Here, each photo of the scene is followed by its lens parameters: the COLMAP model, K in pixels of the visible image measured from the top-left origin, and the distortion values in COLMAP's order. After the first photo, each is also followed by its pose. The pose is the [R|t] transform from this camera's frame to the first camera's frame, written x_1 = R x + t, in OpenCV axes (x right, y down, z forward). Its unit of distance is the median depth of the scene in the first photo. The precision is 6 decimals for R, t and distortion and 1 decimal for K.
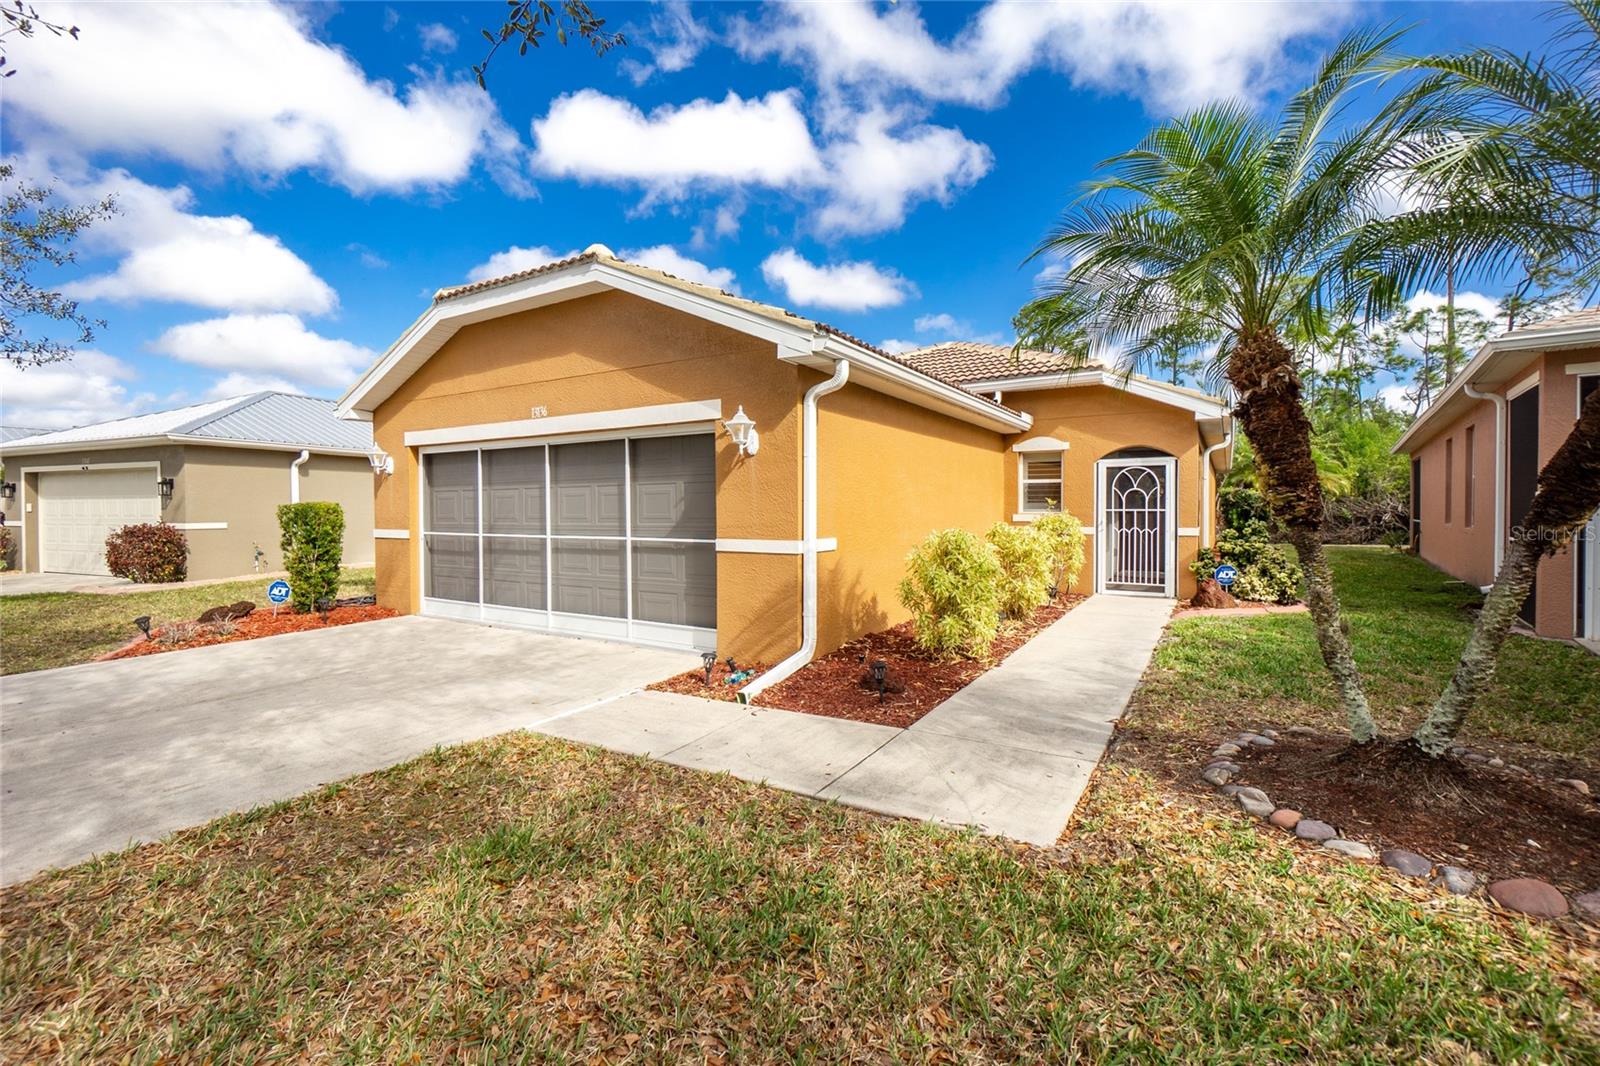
lens RADIAL K [[695.8, 0, 800.5], [0, 695.8, 531.5], [0, 0, 1]] dist [-0.002796, 0.002276]
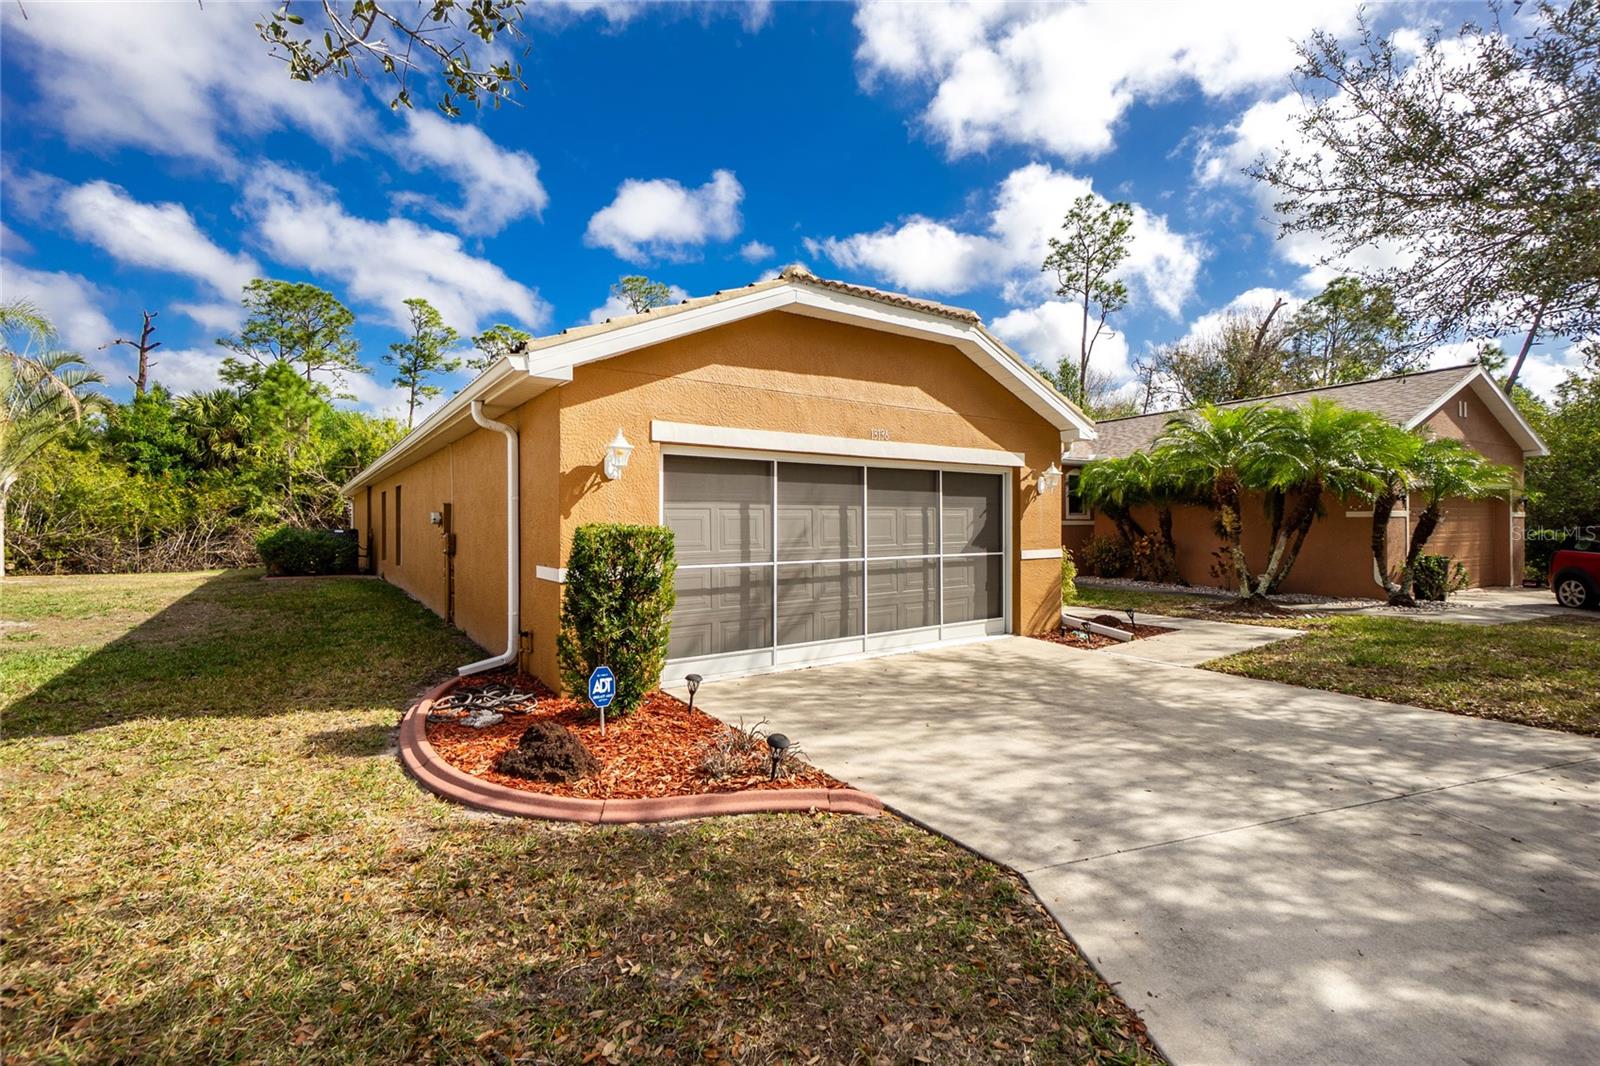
lens RADIAL K [[695.8, 0, 795.7], [0, 695.8, 529.8], [0, 0, 1]] dist [-0.002796, 0.002276]
pose [[0.392825, -0.007594, 0.919582, -1.308245], [0.033688, 0.999414, -0.006138, -0.031583], [-0.918996, 0.033390, 0.392850, 0.702888]]
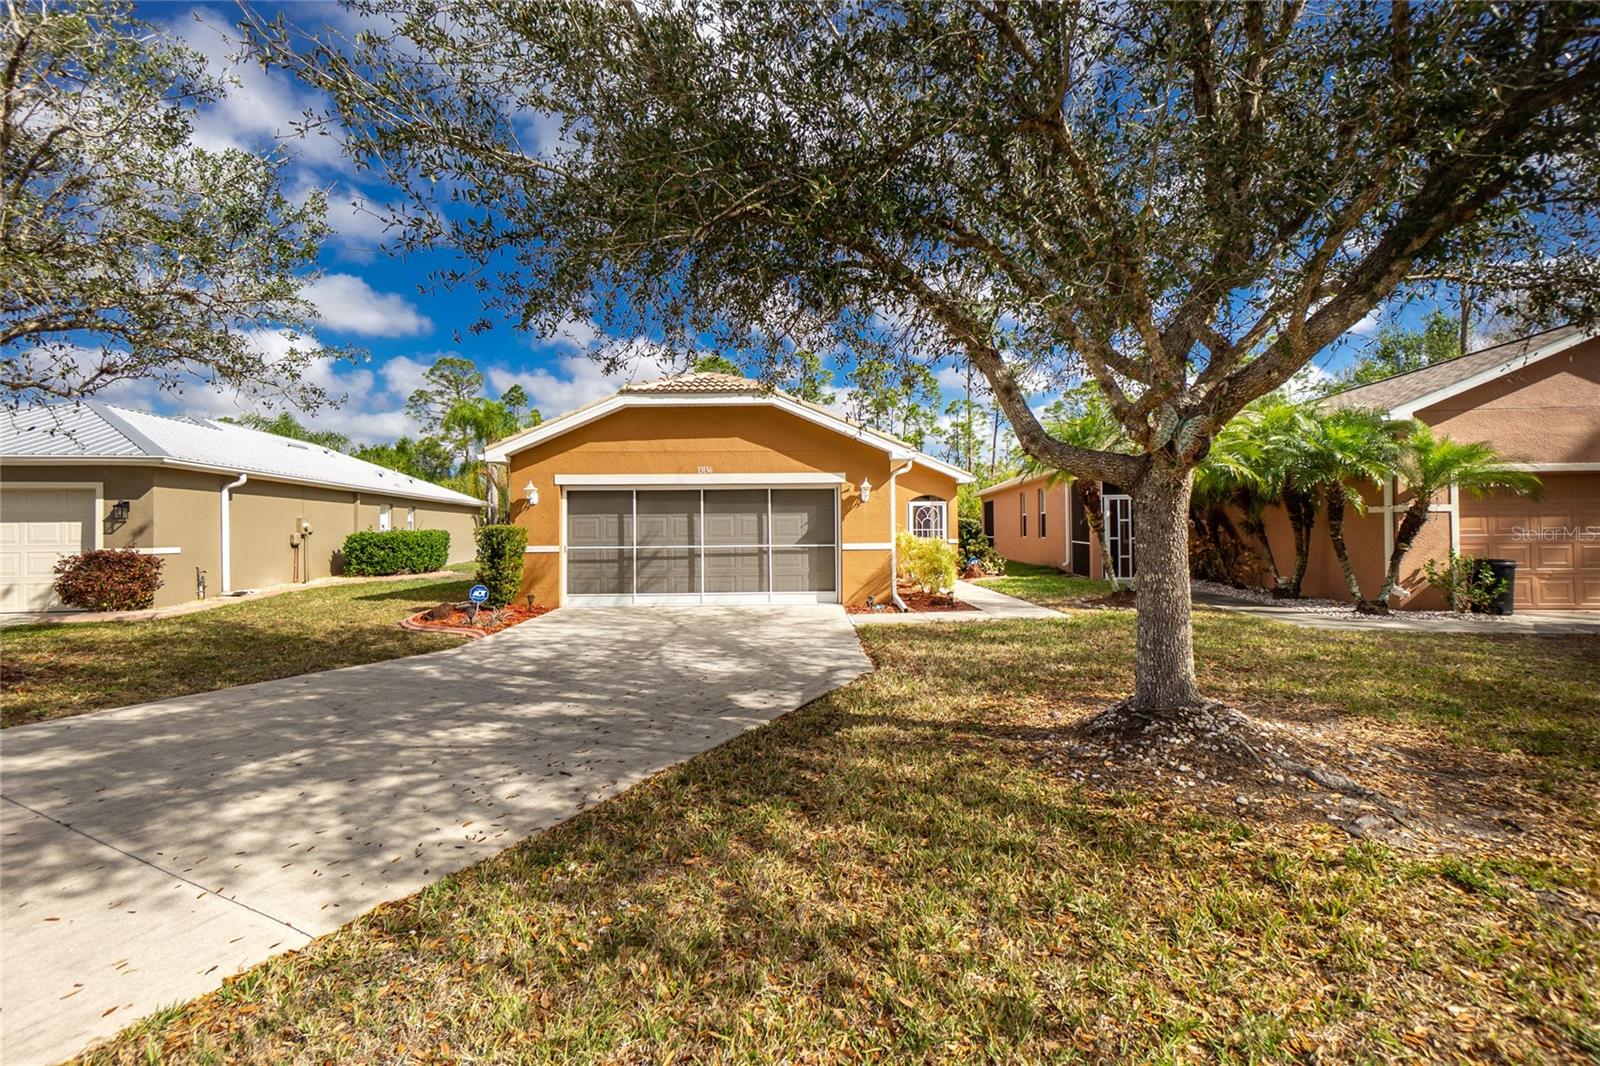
lens RADIAL K [[695.8, 0, 823.6], [0, 695.8, 534.0], [0, 0, 1]] dist [-0.002796, 0.002276]
pose [[0.837449, -0.007007, 0.546470, -1.008987], [0.024600, 0.999388, -0.024884, 0.025225], [-0.545961, 0.034282, 0.837109, -0.500929]]
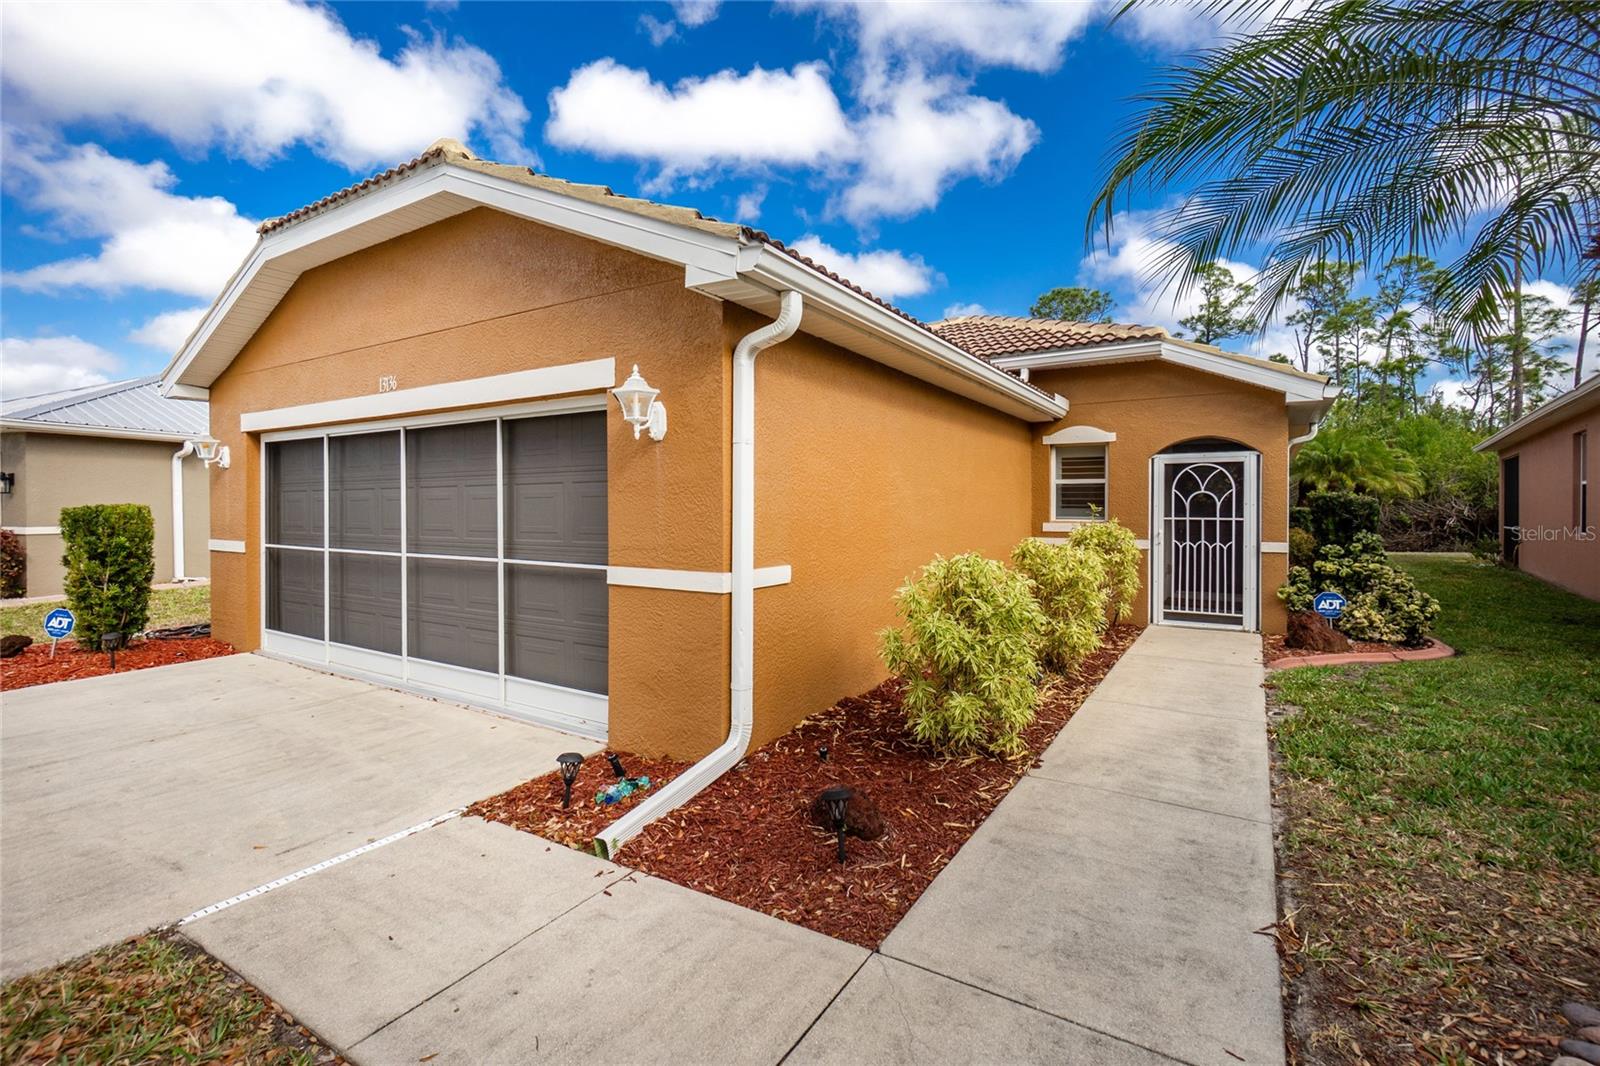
lens RADIAL K [[695.8, 0, 784.3], [0, 695.8, 505.5], [0, 0, 1]] dist [-0.002796, 0.002276]
pose [[0.998984, 0.007050, -0.044513, 0.063053], [-0.008520, 0.999421, -0.032935, -0.021692], [0.044255, 0.033281, 0.998466, 0.275292]]
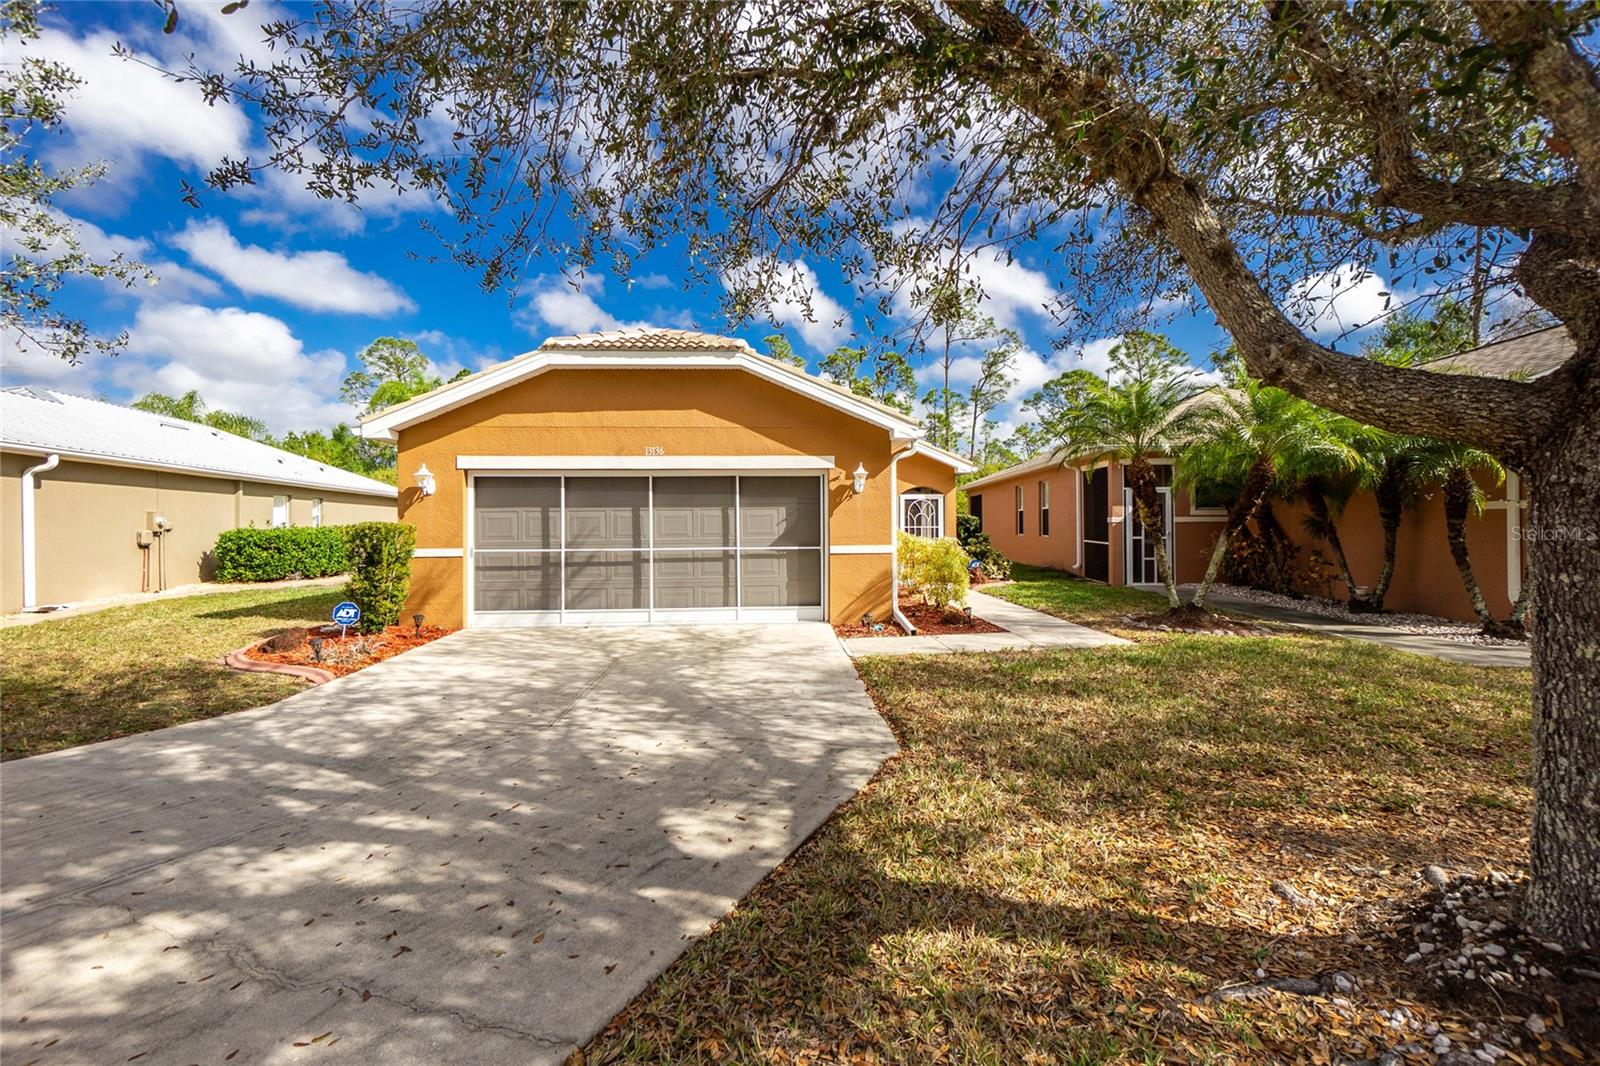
lens RADIAL K [[695.8, 0, 812.0], [0, 695.8, 525.5], [0, 0, 1]] dist [-0.002796, 0.002276]
pose [[0.821843, -0.002143, 0.569711, -0.839742], [0.023096, 0.999296, -0.029558, 0.008037], [-0.569246, 0.037450, 0.821314, -0.195970]]
